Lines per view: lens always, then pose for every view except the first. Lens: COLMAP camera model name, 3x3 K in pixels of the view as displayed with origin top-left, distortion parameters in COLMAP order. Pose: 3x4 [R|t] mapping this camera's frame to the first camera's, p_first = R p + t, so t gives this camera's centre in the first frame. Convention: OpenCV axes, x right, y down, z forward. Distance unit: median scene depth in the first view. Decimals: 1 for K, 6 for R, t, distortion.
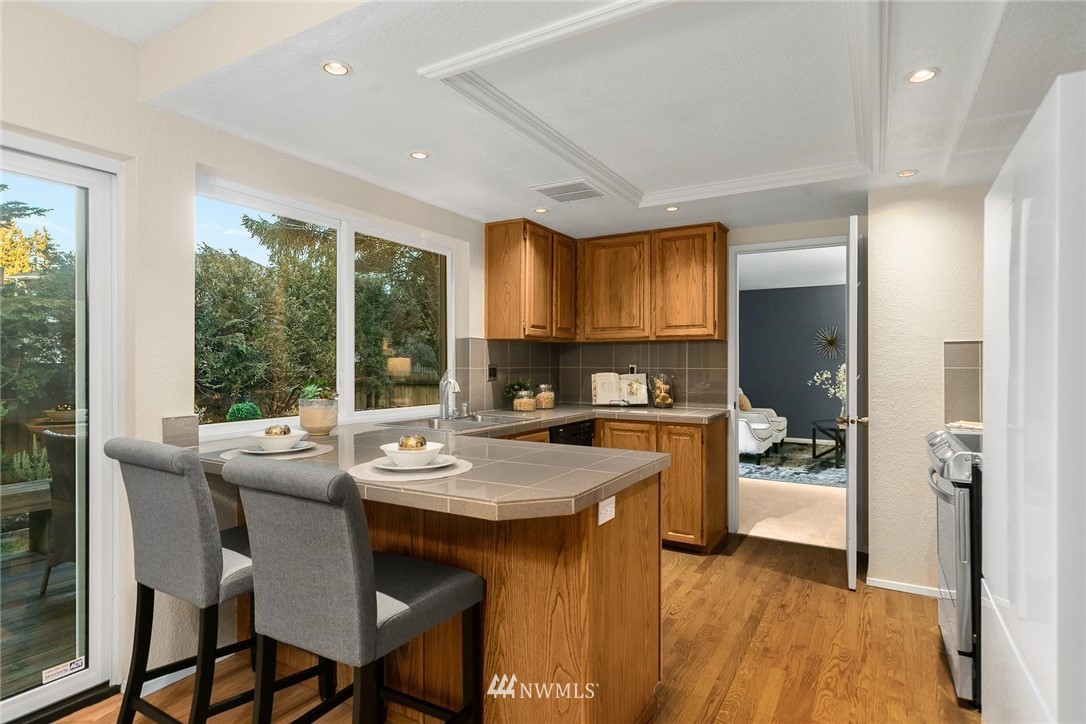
lens RADIAL K [[563.0, 0, 543.0], [0, 563.0, 362.1], [0, 0, 1]] dist [0.000066, 0.000367]
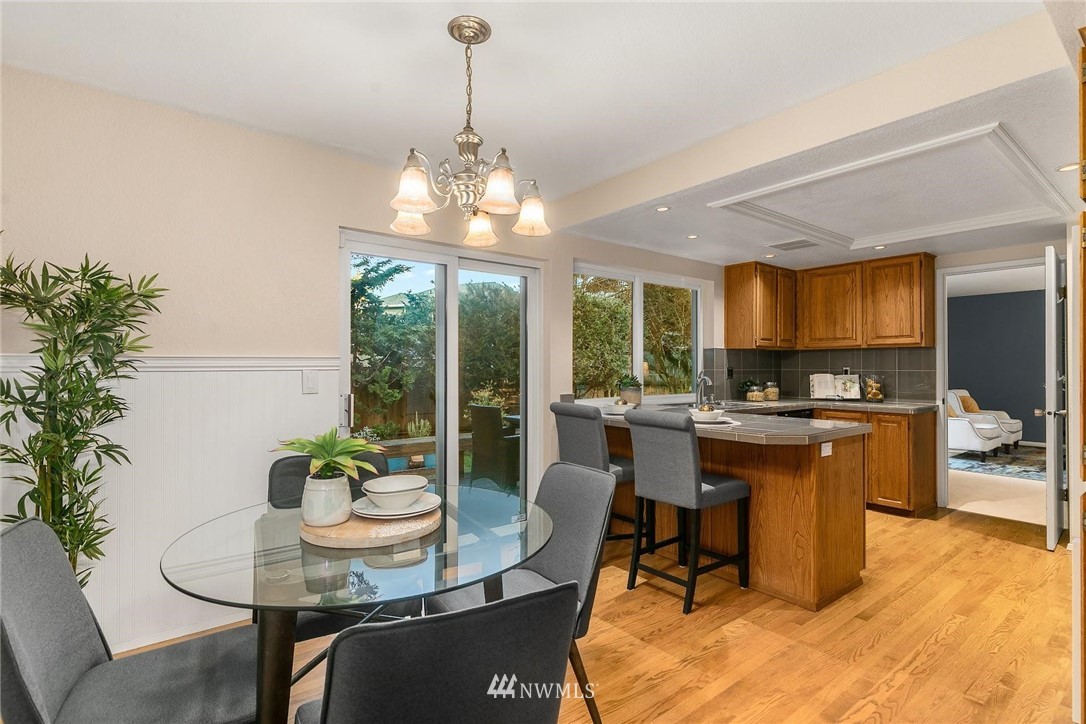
lens RADIAL K [[507.0, 0, 548.2], [0, 507.0, 362.9], [0, 0, 1]] dist [-0.002882, -0.001365]
pose [[0.928920, -0.003174, -0.370267, -0.045697], [0.000617, 0.999975, -0.007023, 0.002242], [0.370280, 0.006295, 0.928899, -0.335840]]
